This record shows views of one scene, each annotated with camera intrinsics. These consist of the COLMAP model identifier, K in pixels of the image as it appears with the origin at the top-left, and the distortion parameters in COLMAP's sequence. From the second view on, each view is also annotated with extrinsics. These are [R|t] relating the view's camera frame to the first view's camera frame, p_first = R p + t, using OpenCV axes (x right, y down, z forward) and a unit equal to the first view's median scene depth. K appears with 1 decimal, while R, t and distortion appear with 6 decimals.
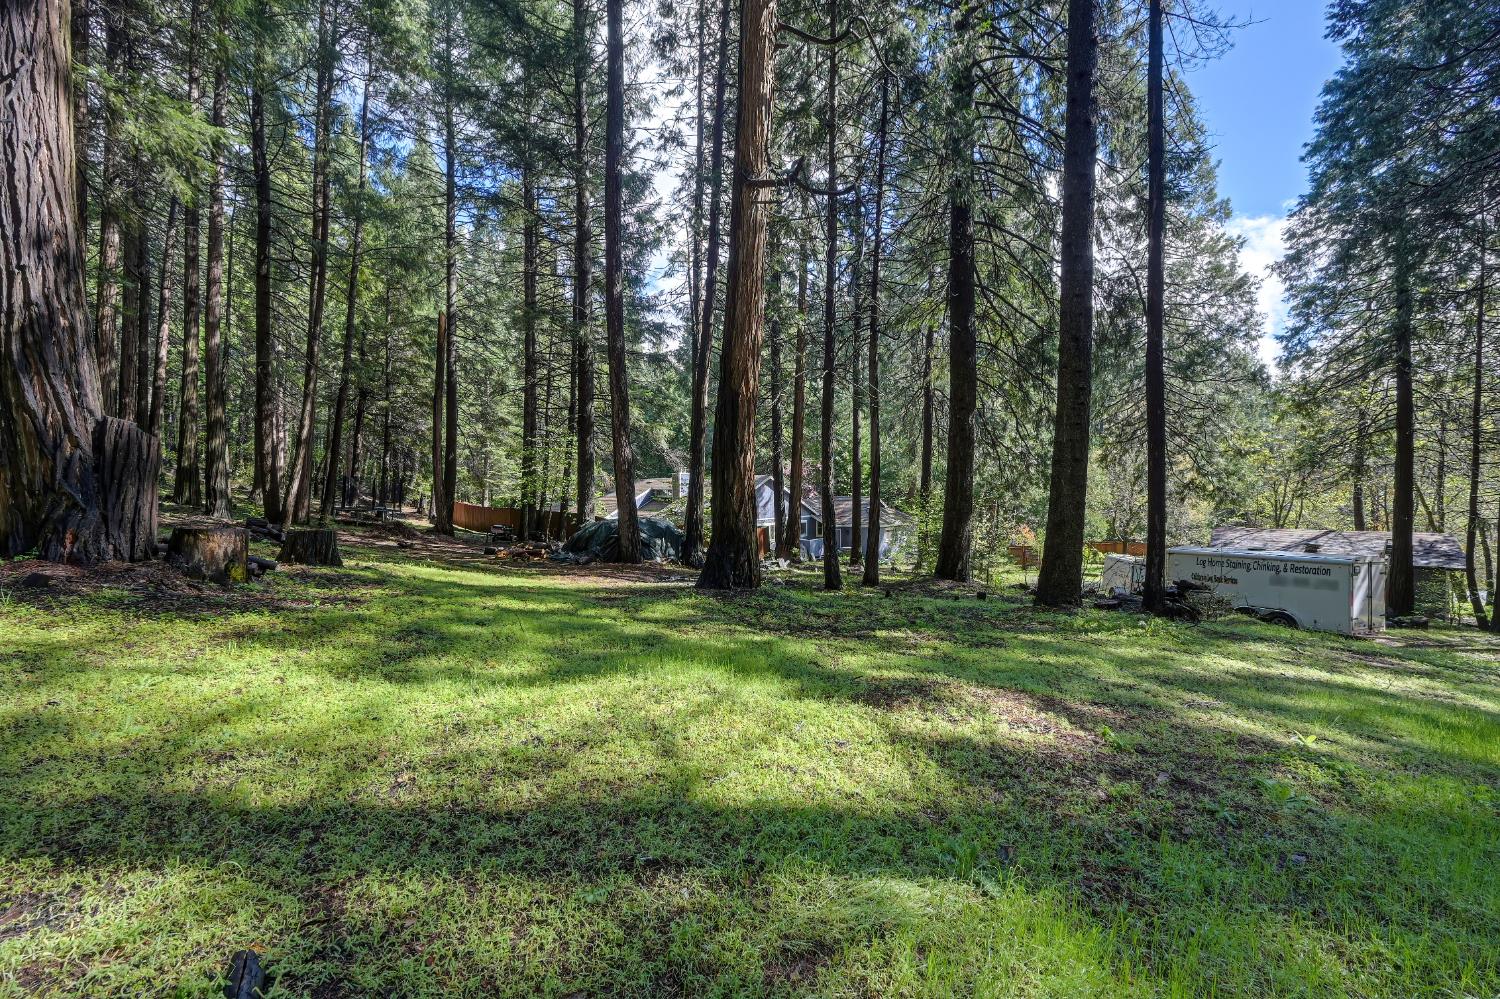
lens RADIAL K [[585.0, 0, 746.0], [0, 585.0, 499.3], [0, 0, 1]] dist [-0.004486, -0.000347]
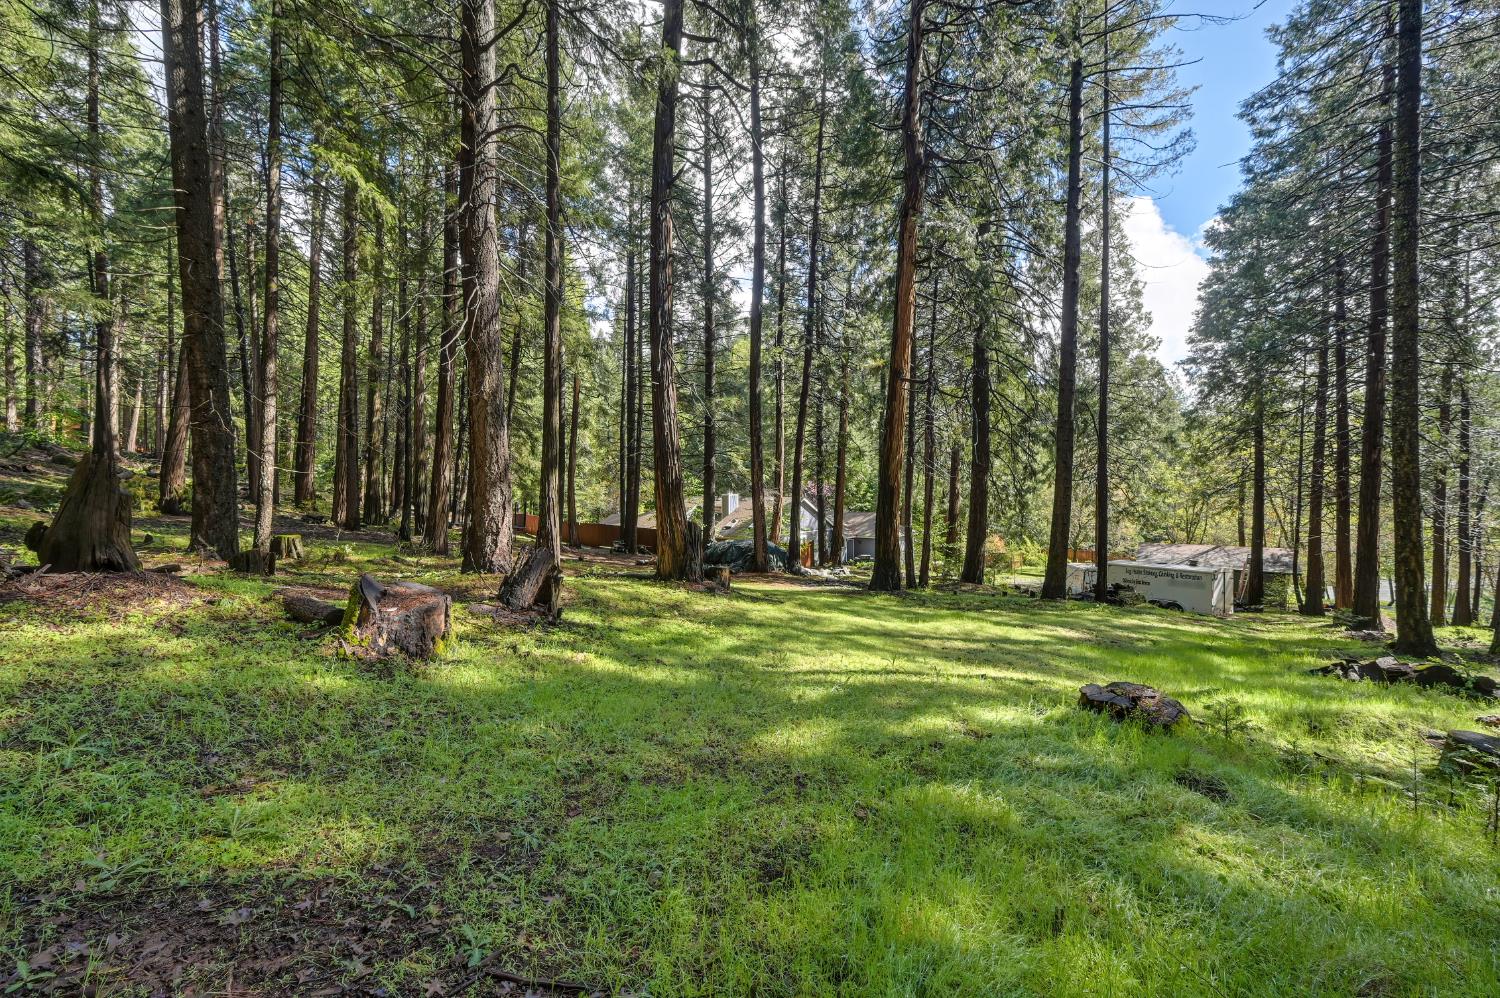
lens RADIAL K [[587.3, 0, 753.7], [0, 587.3, 499.0], [0, 0, 1]] dist [0.002761, 0.000111]
pose [[0.996437, 0.005705, 0.084145, -0.295669], [-0.005899, 0.999980, 0.002063, -0.069225], [-0.084132, -0.002552, 0.996451, -0.405111]]
